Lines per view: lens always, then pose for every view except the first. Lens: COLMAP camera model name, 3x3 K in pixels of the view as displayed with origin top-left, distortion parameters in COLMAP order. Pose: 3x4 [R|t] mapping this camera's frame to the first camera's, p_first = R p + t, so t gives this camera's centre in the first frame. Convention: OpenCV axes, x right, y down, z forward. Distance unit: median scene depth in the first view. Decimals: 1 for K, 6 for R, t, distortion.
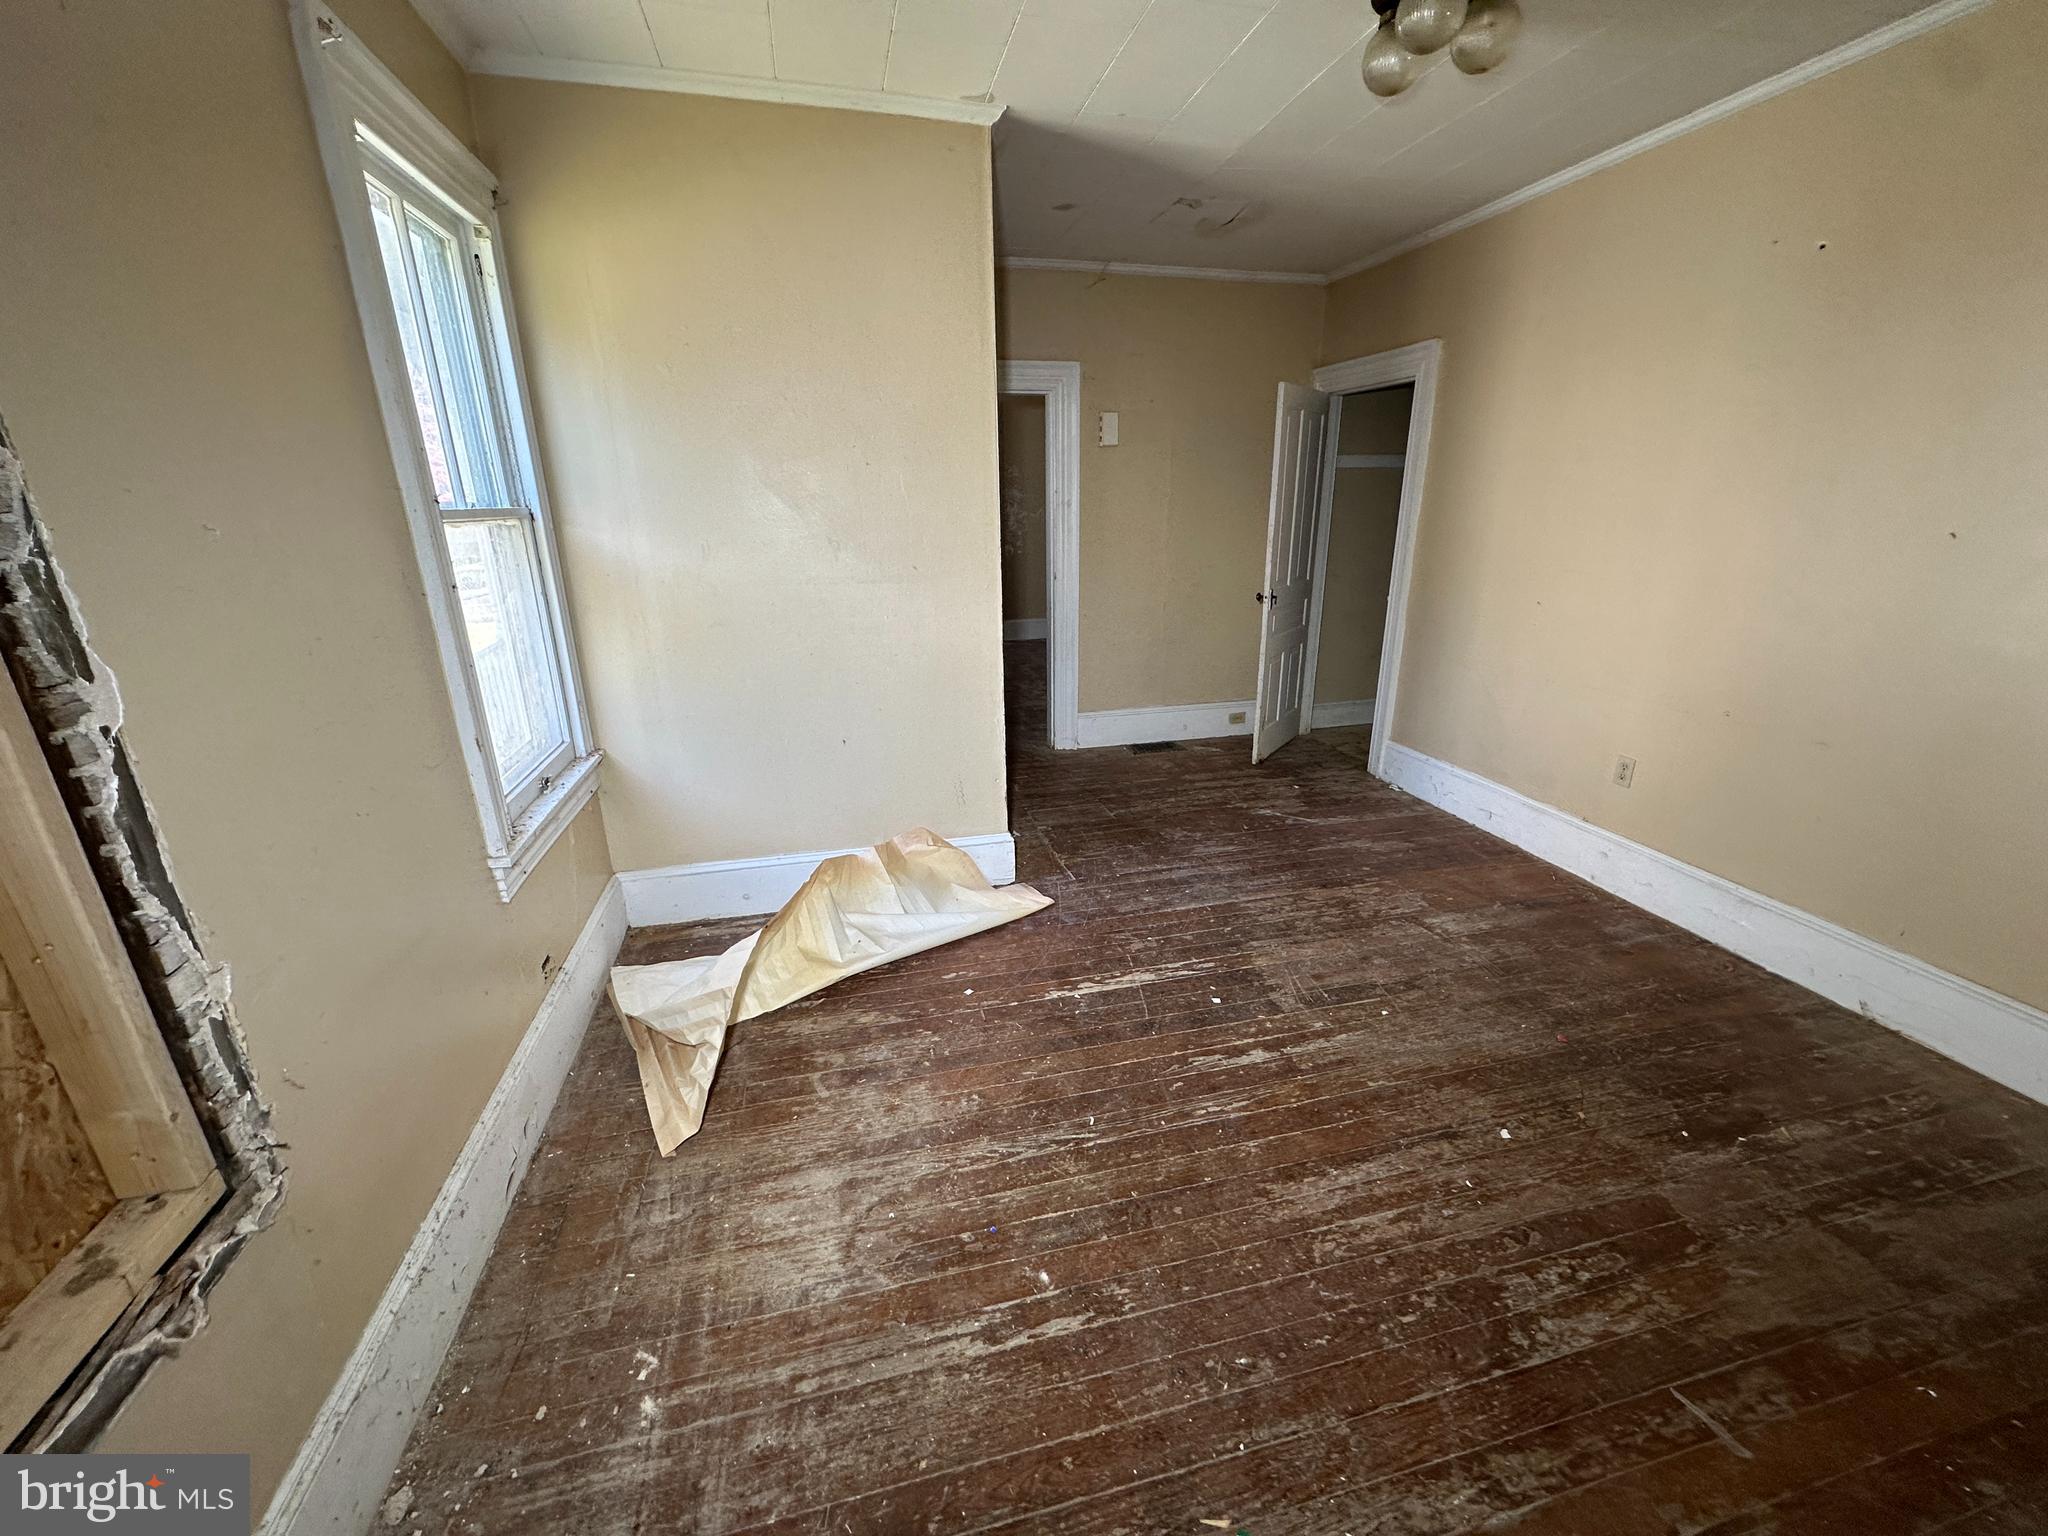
lens RADIAL K [[818.6, 0, 1025.7], [0, 818.6, 765.9], [0, 0, 1]] dist [-0.001855, -0.000177]
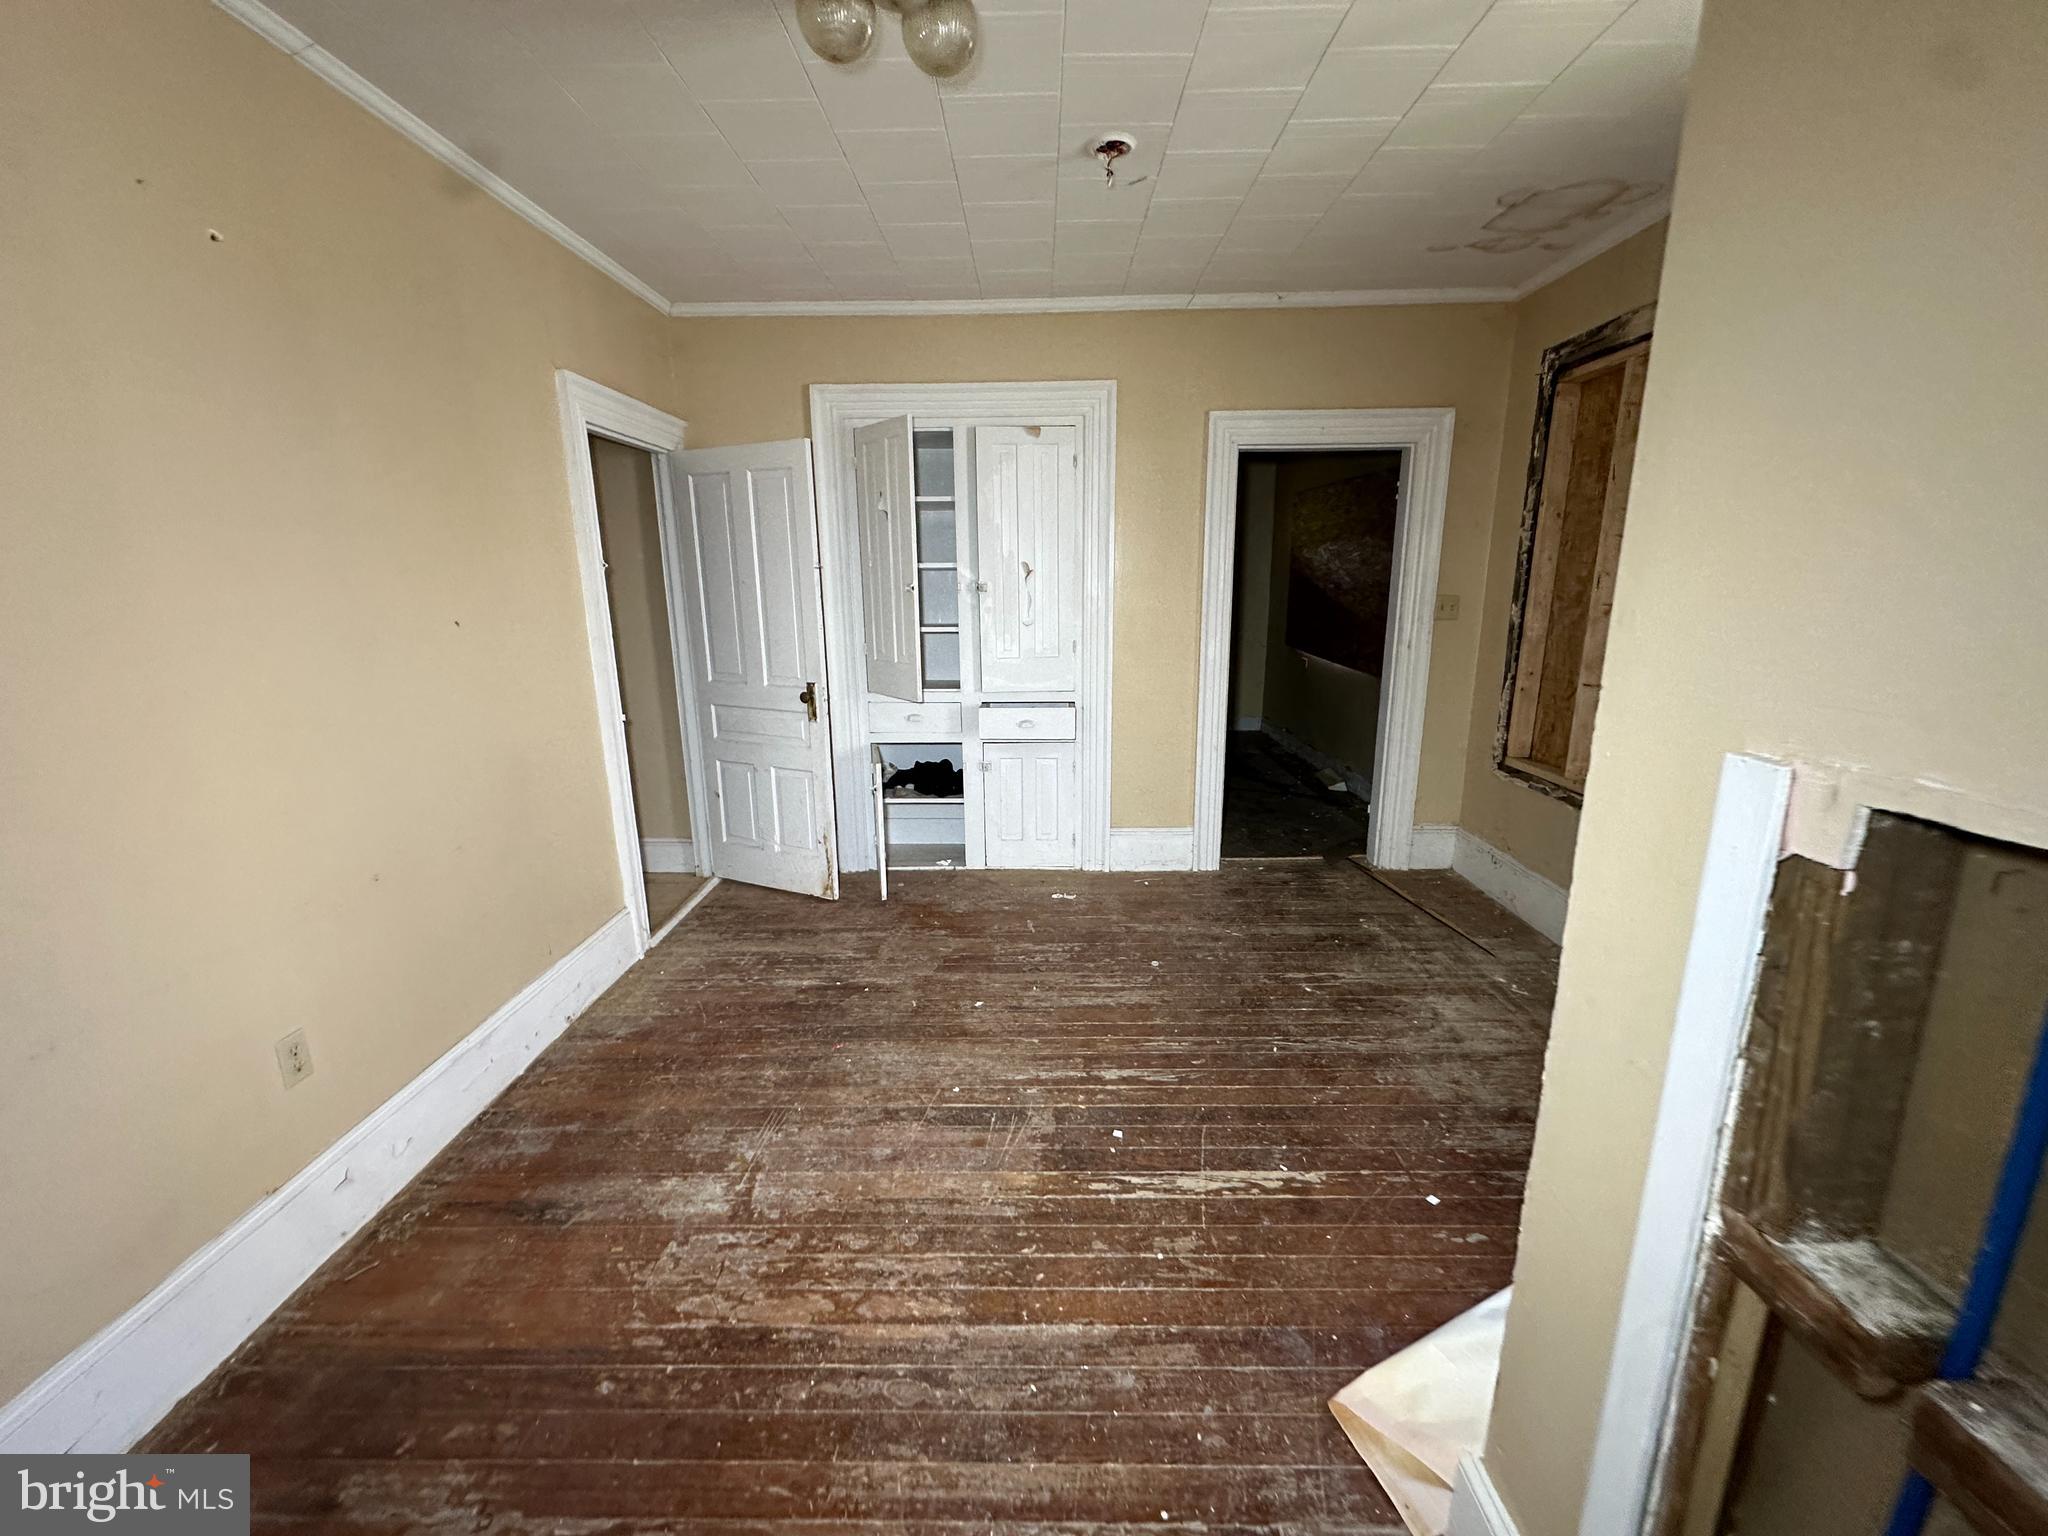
lens RADIAL K [[818.6, 0, 1026.8], [0, 818.6, 765.0], [0, 0, 1]] dist [-0.001855, -0.000177]
pose [[-0.967614, -0.033677, 0.250177, 0.129505], [0.101488, 0.855539, 0.507694, -0.535013], [-0.231134, 0.516642, -0.824414, 1.636303]]
